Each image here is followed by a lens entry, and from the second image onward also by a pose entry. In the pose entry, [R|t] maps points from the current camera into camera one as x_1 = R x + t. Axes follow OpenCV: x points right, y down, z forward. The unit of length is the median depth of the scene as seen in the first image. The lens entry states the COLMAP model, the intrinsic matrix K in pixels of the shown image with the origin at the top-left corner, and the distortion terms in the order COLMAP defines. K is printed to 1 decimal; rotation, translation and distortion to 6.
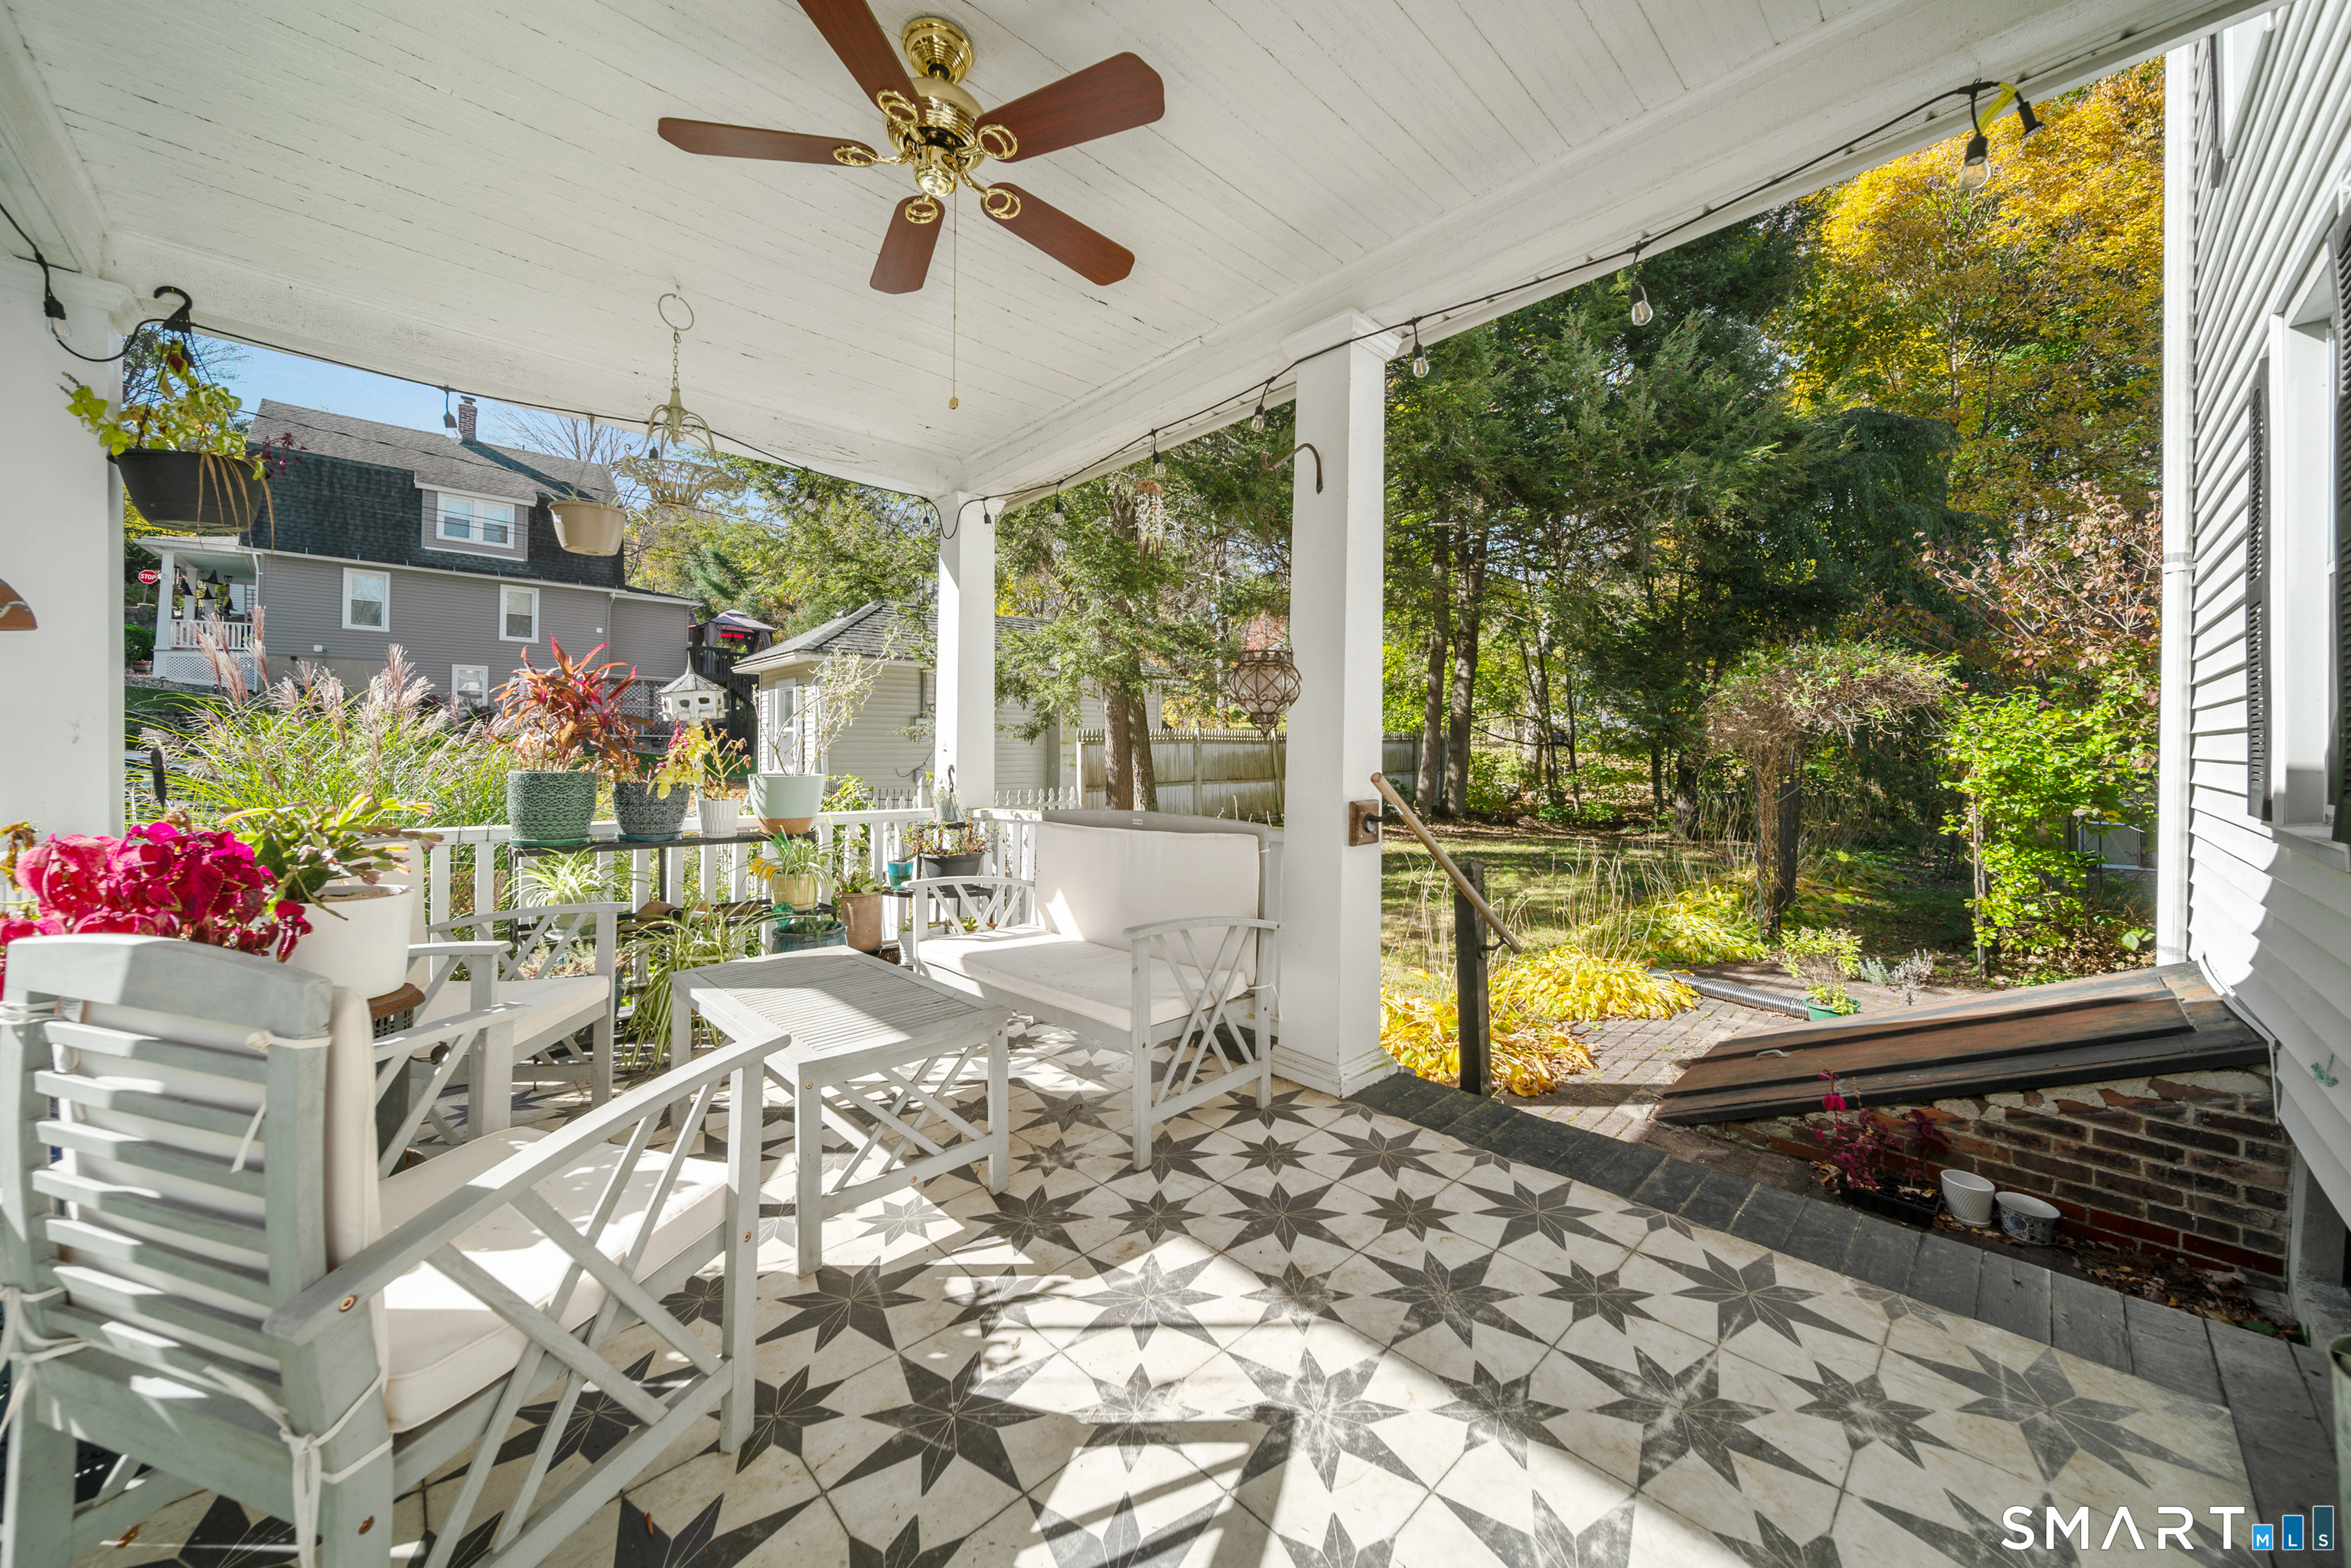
lens RADIAL K [[822.7, 0, 1172.1], [0, 822.7, 761.3], [0, 0, 1]] dist [-0.000071, -0.000011]
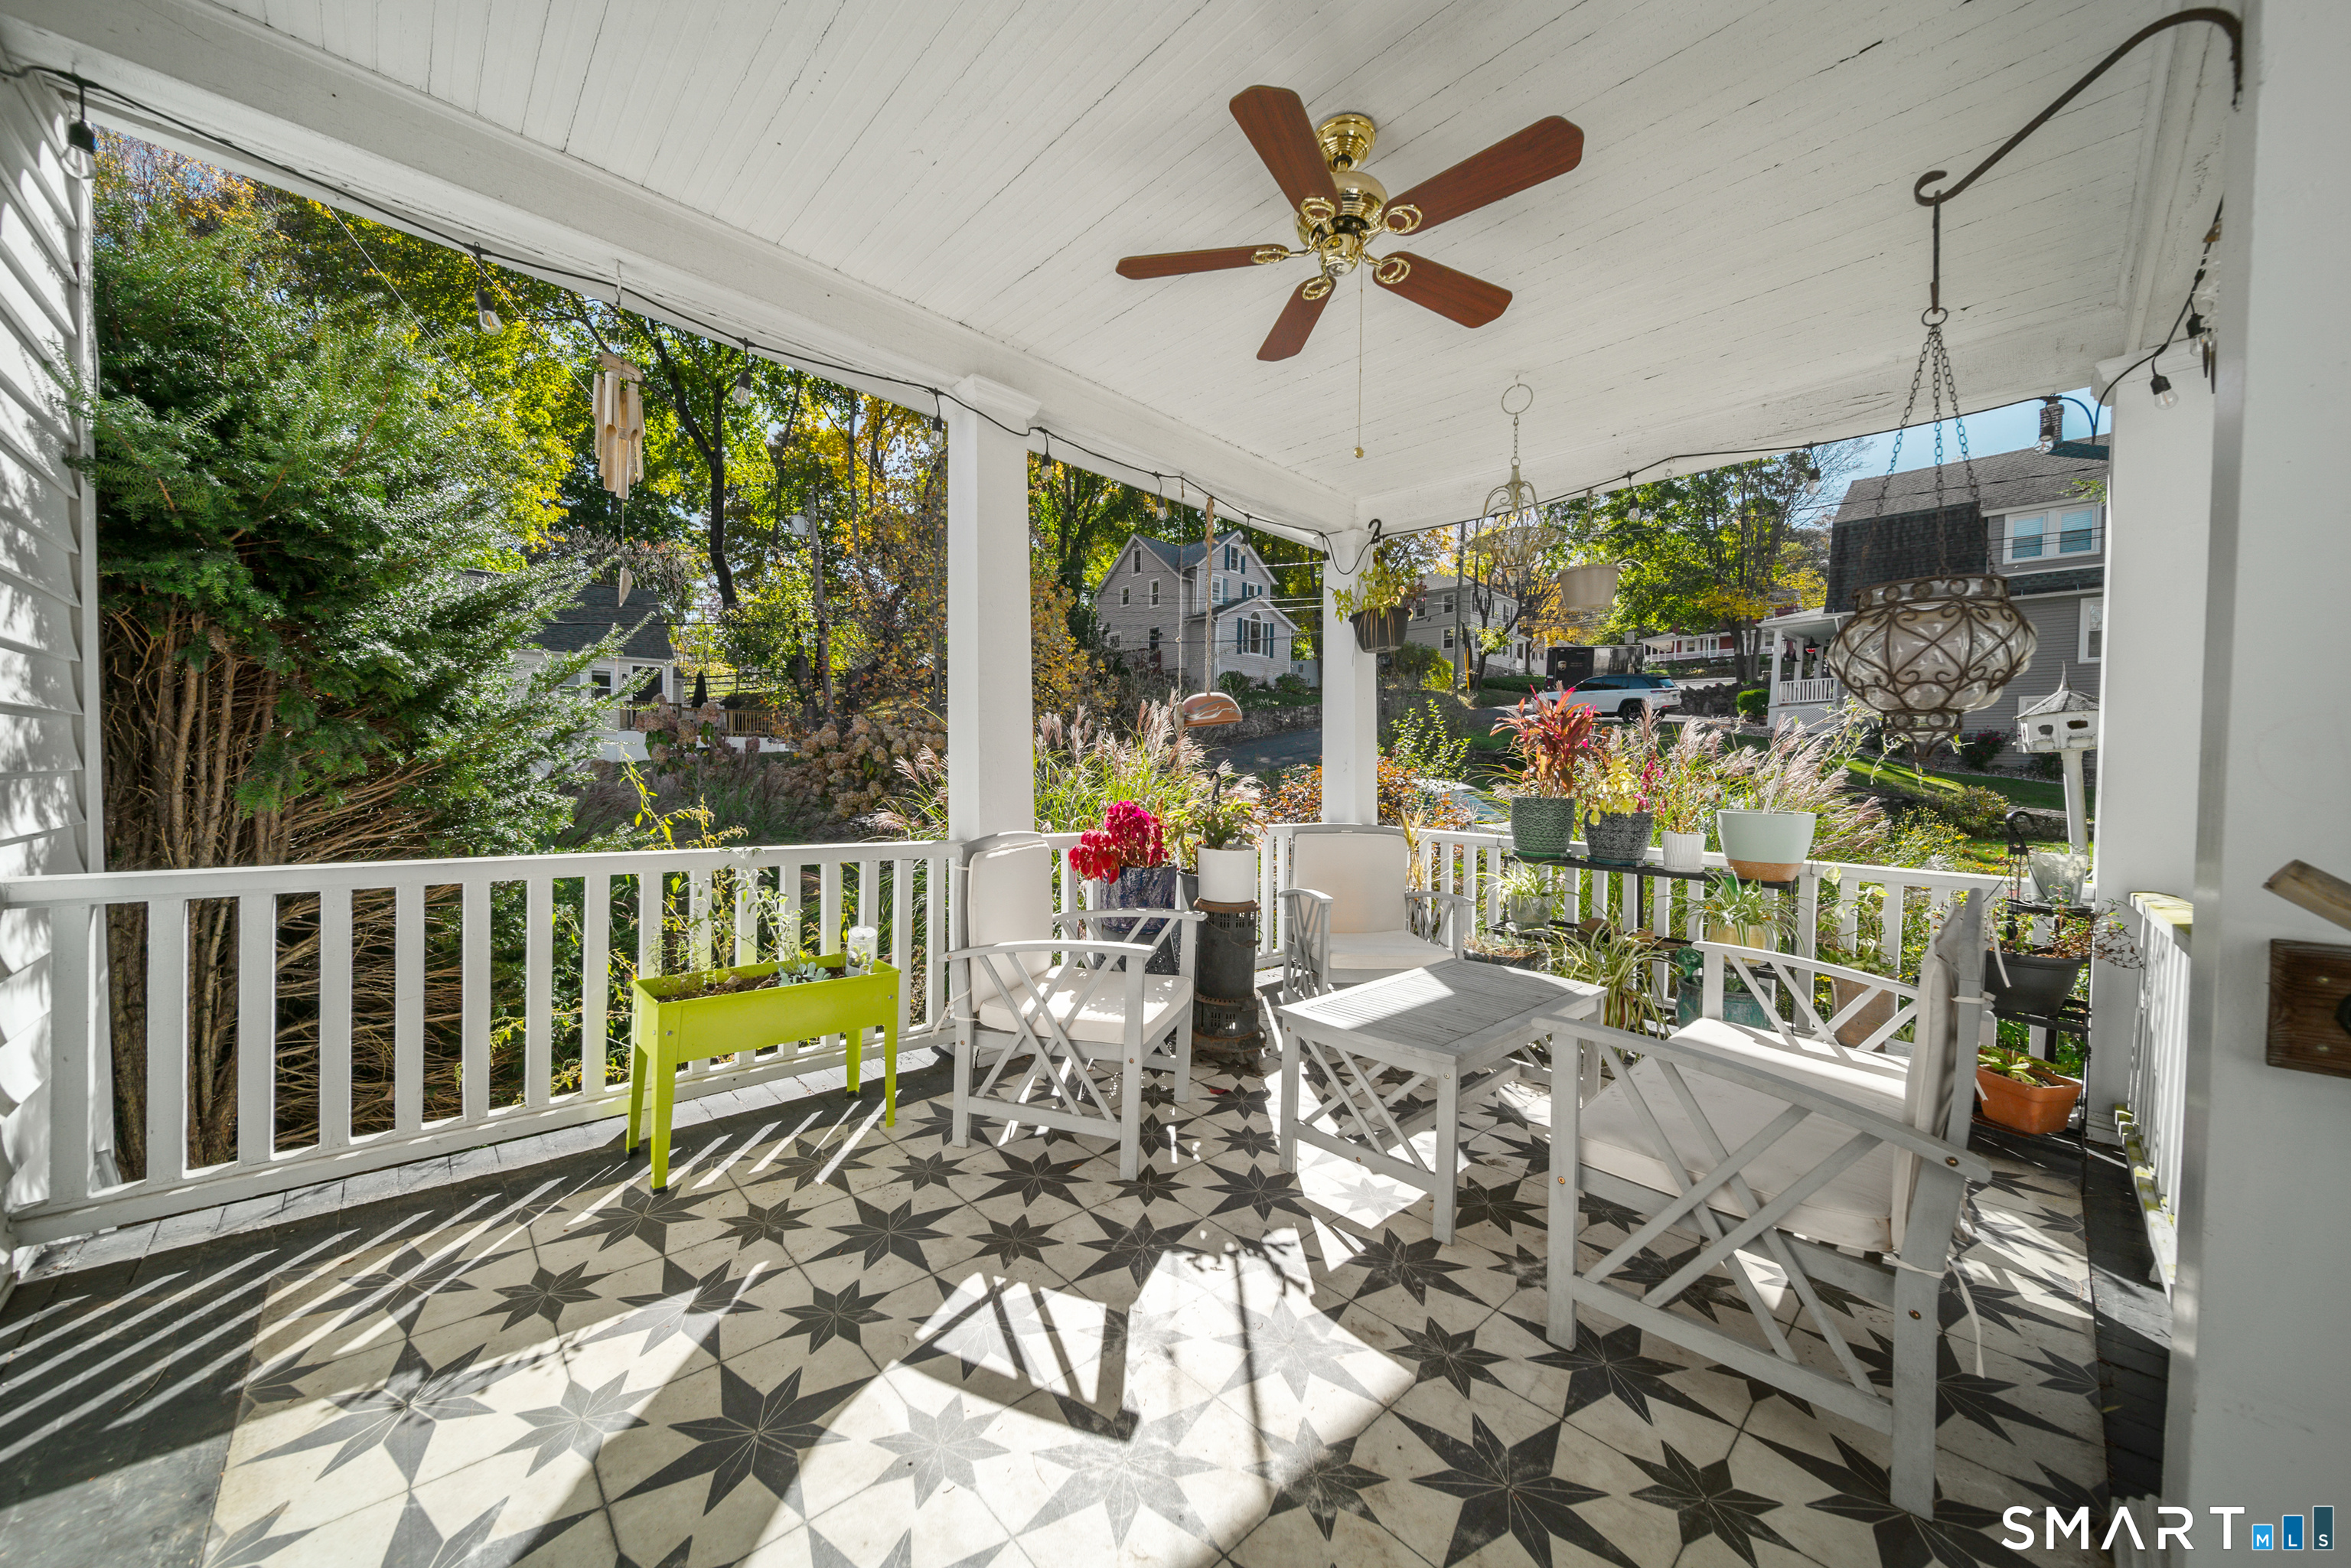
lens RADIAL K [[836.8, 0, 1175.5], [0, 836.8, 784.0], [0, 0, 1]] dist [-0.000955, -0.000047]
pose [[-0.001090, 0.016206, -0.999868, 0.897345], [-0.037044, 0.999182, 0.016236, -0.006734], [0.999313, 0.037057, -0.000489, 0.816660]]
